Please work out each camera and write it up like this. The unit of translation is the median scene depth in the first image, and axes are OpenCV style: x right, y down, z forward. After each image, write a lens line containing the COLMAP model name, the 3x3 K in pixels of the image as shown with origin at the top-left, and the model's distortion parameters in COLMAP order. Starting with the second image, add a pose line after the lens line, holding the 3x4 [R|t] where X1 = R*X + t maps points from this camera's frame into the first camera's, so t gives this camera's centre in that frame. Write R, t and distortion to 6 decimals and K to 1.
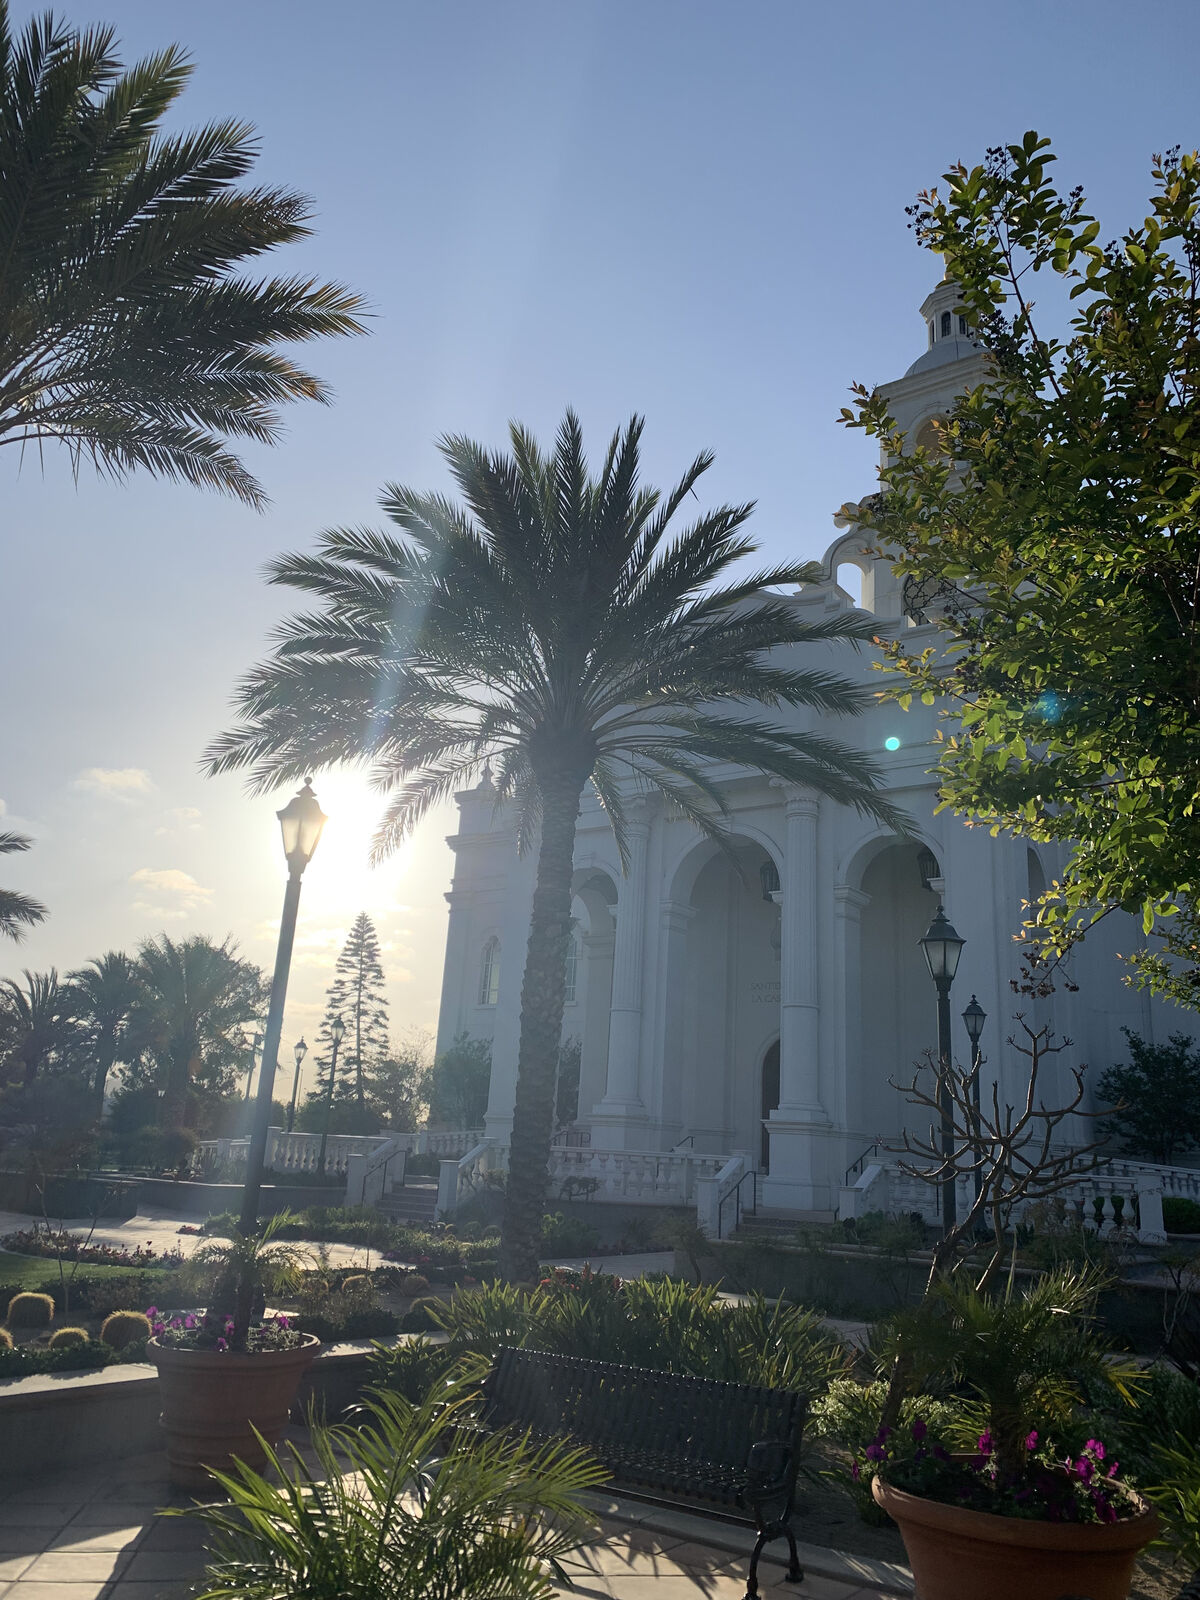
lens RADIAL K [[1249.5, 0, 600.0], [0, 1249.5, 800.0], [0, 0, 1]] dist [0.126205, -0.429746]
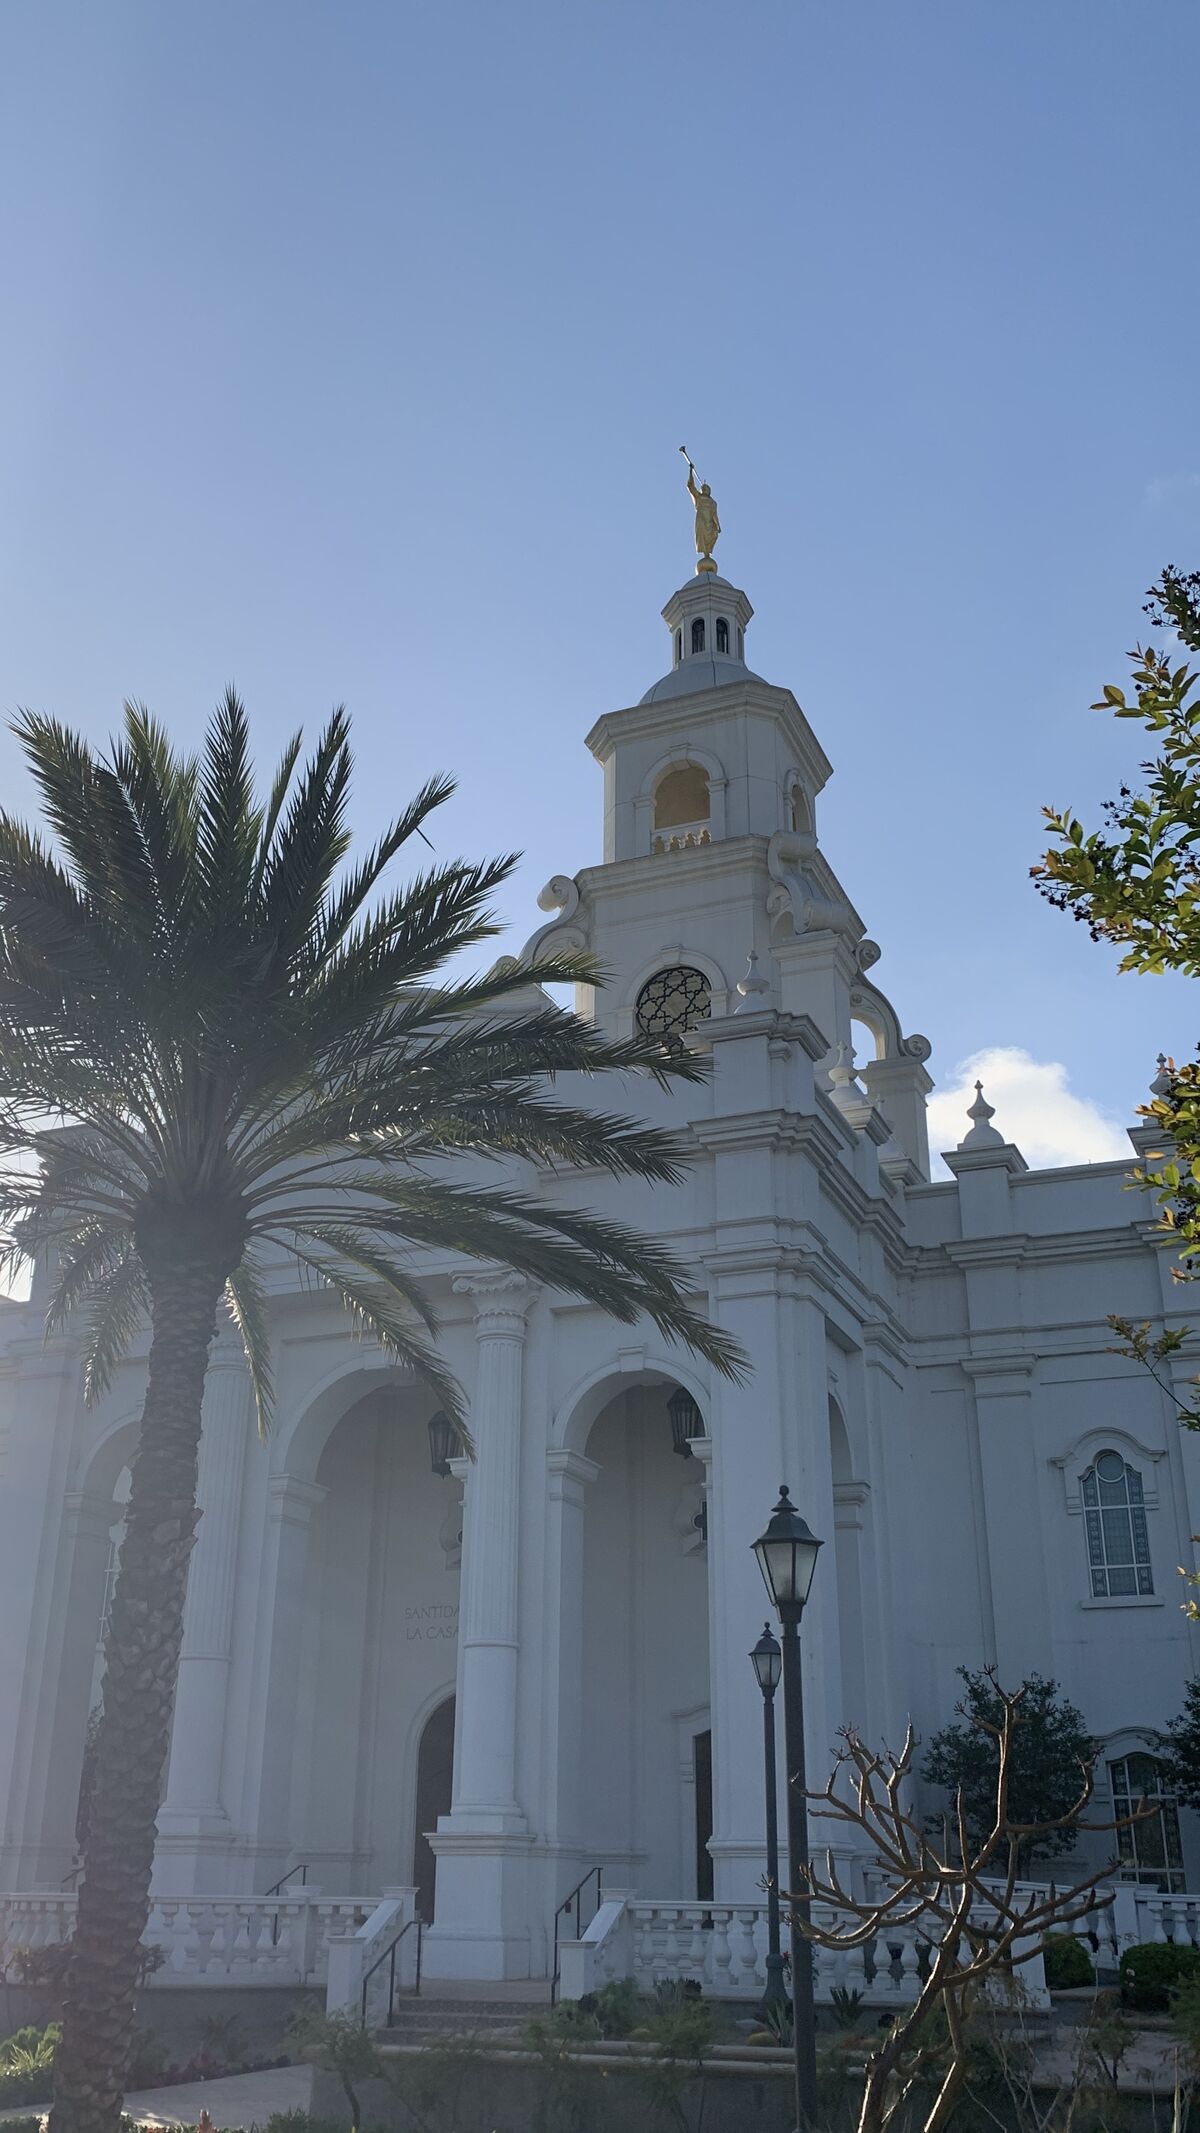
lens RADIAL K [[1926.2, 0, 600.0], [0, 1926.2, 1066.5], [0, 0, 1]] dist [0.003783, -0.018464]
pose [[0.973287, 0.050170, 0.224043, -0.025386], [-0.021249, 0.991329, -0.129675, 0.000172], [-0.228606, 0.121450, 0.965914, 0.019063]]
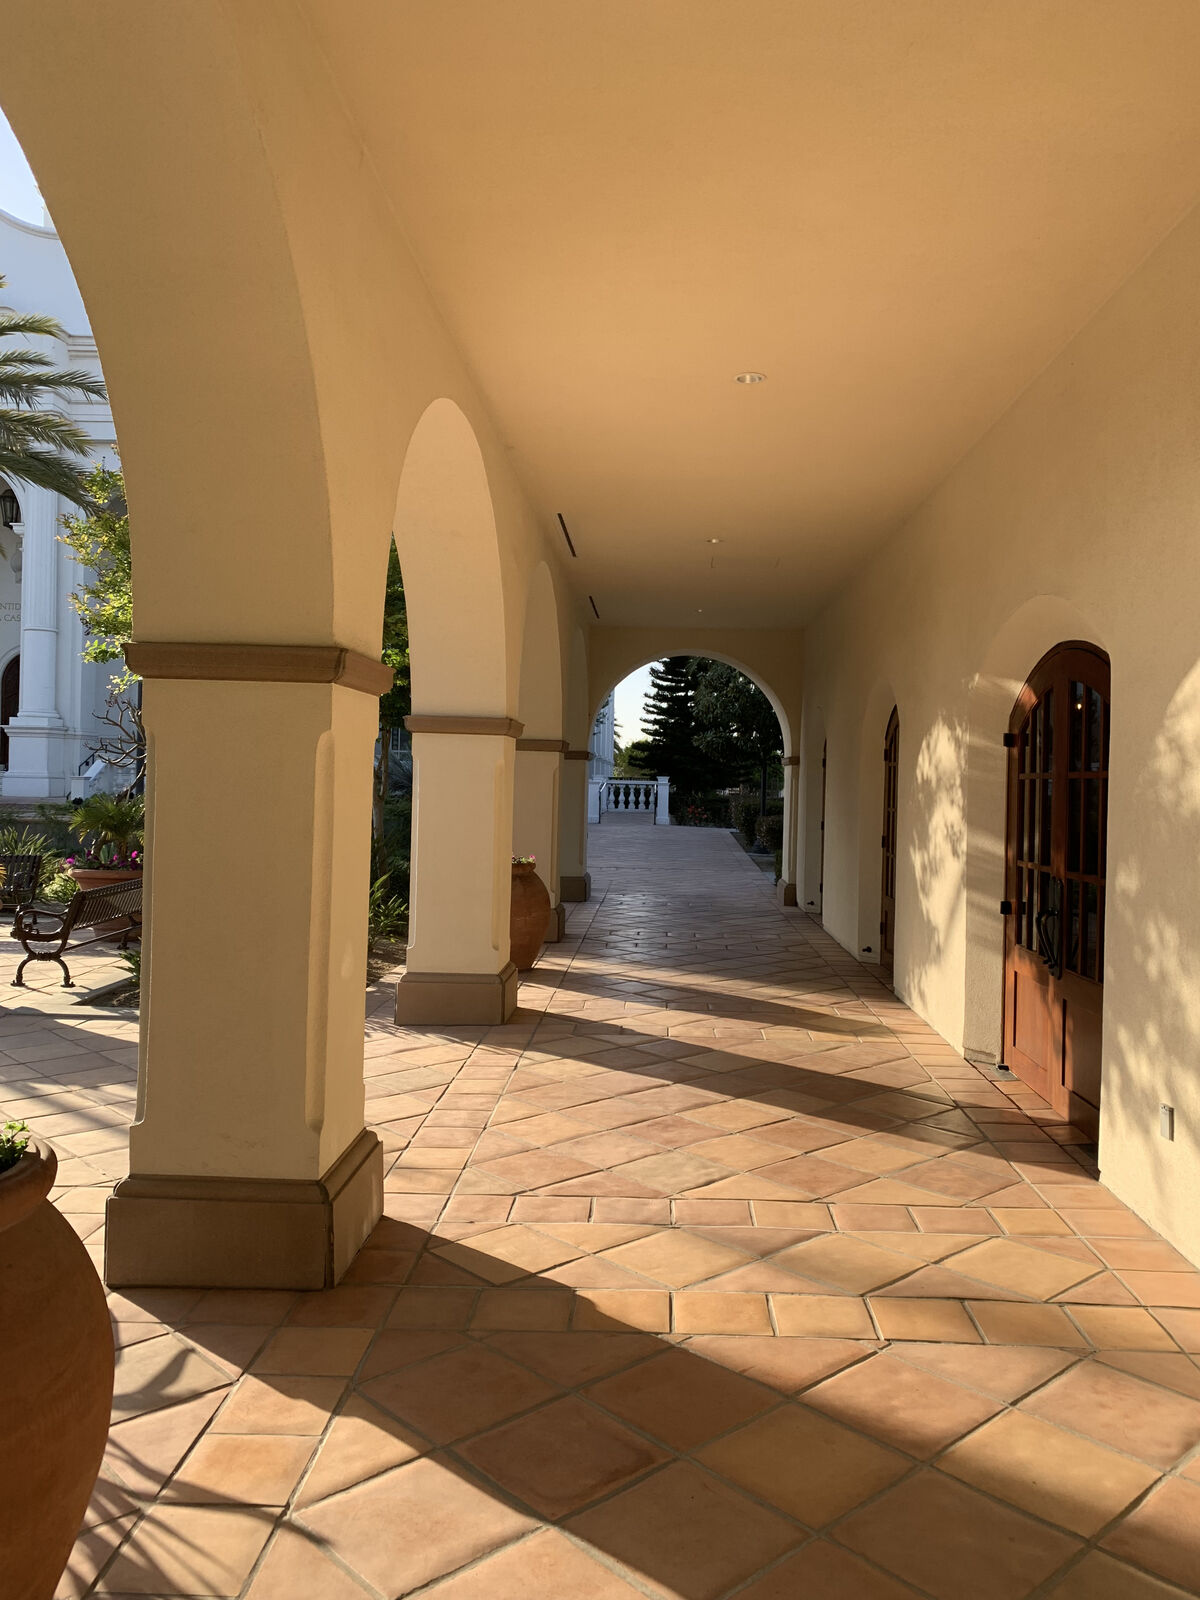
lens RADIAL K [[1249.5, 0, 600.0], [0, 1249.5, 800.0], [0, 0, 1]] dist [0.126205, -0.429746]
pose [[0.841580, -0.046017, 0.538169, -0.042146], [-0.121936, 0.954457, 0.272294, -0.073918], [-0.526190, -0.294779, 0.797640, -0.272541]]
